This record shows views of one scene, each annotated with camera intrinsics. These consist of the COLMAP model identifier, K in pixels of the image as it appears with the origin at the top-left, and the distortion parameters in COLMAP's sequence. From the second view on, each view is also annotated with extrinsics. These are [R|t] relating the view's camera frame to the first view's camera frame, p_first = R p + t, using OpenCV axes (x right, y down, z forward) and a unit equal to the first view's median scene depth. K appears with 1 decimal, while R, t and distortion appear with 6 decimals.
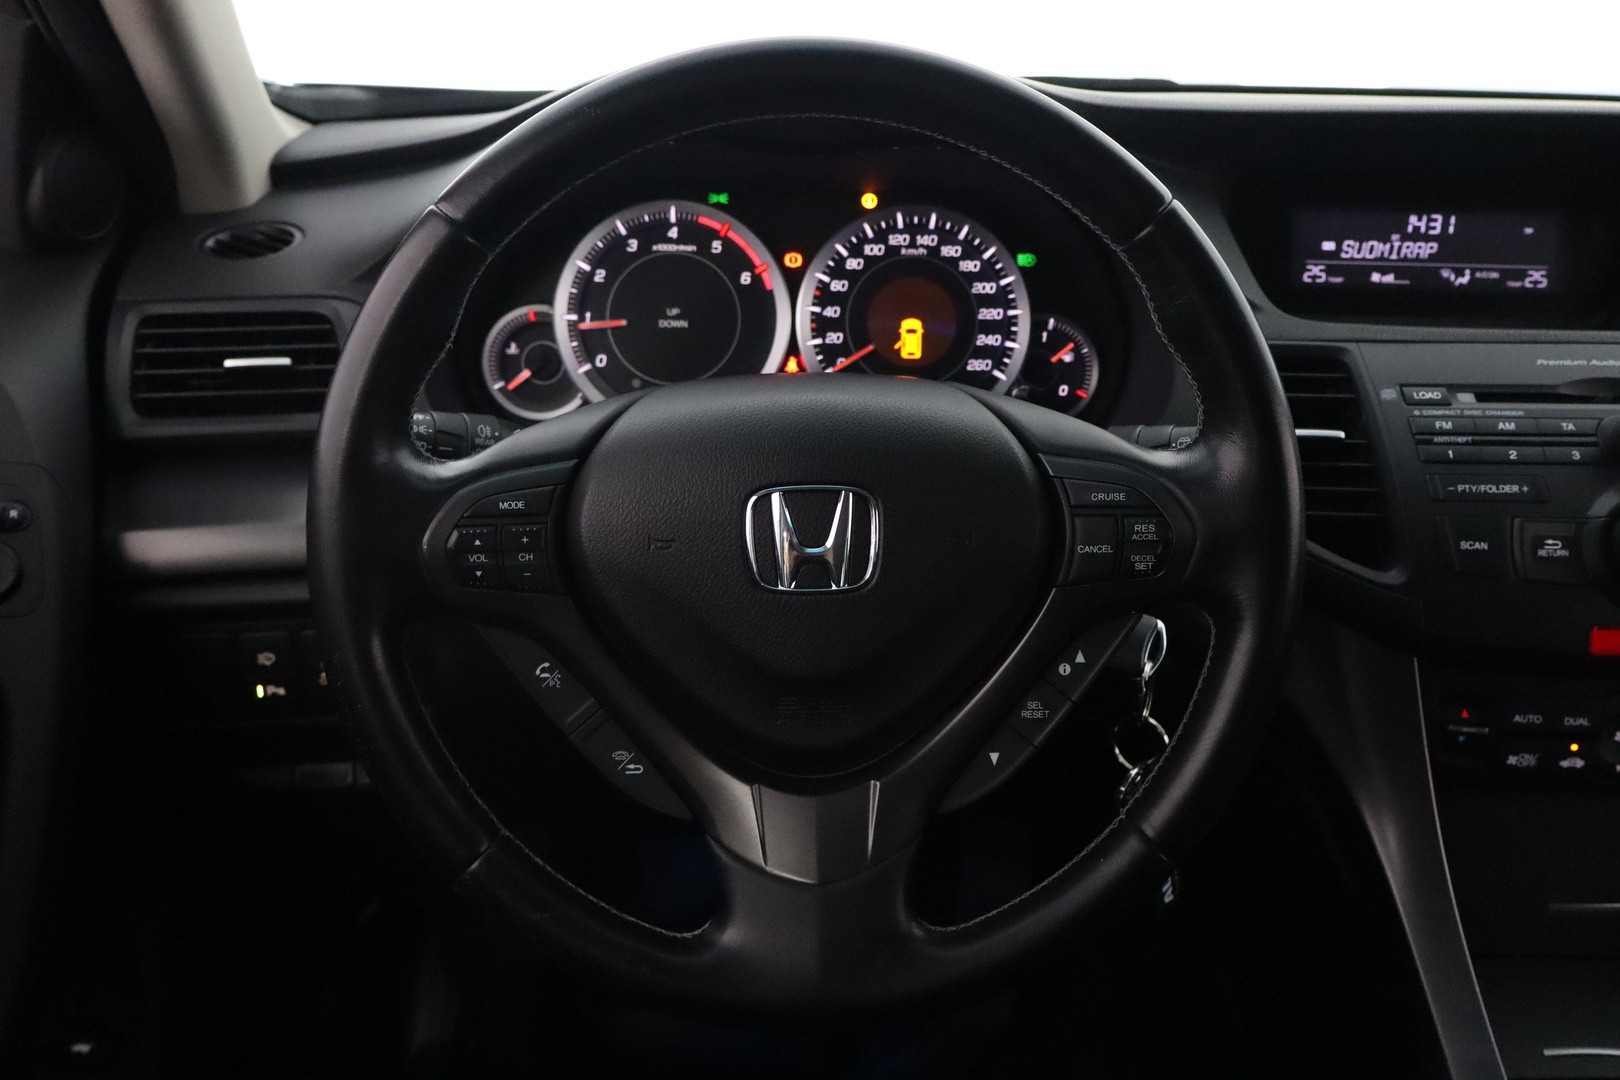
lens RADIAL K [[1643.8, 0, 810.0], [0, 1643.8, 540.0], [0, 0, 1]] dist [0.006100, 0.003621]
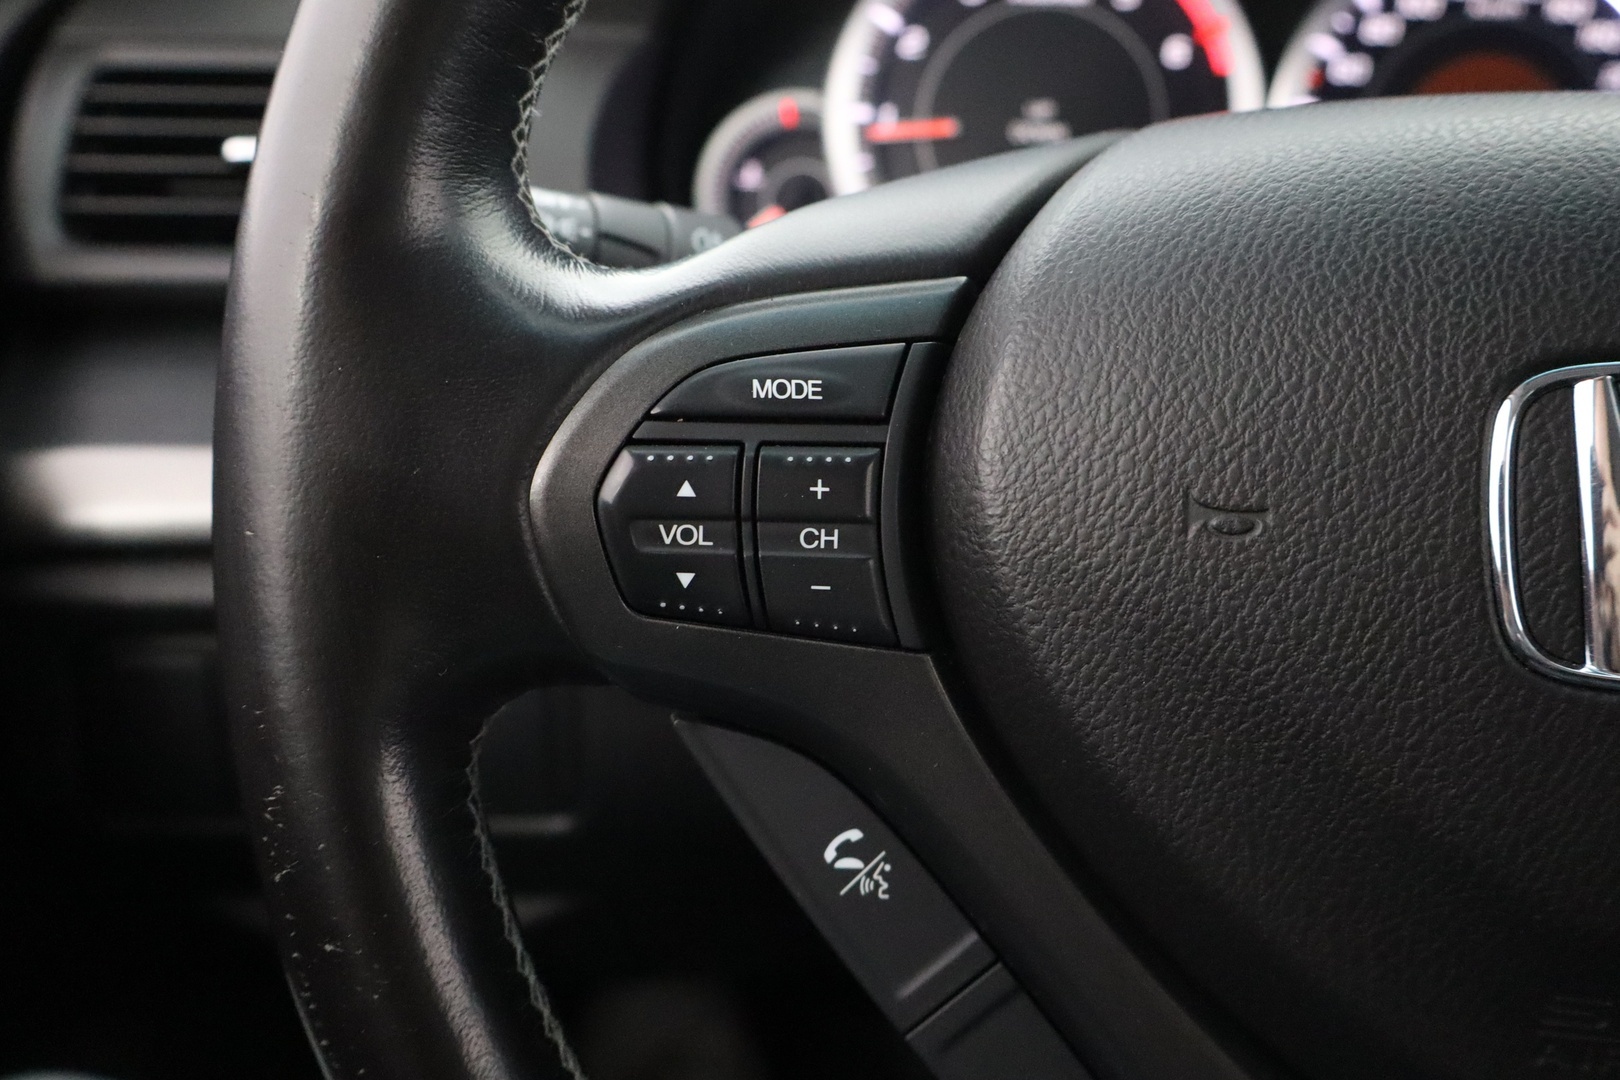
lens RADIAL K [[1643.8, 0, 810.0], [0, 1643.8, 540.0], [0, 0, 1]] dist [0.006100, 0.003621]
pose [[0.992360, 0.048091, -0.113614, -0.090992], [-0.047393, 0.998837, 0.008841, 0.005165], [0.113908, -0.003388, 0.993486, 0.439243]]
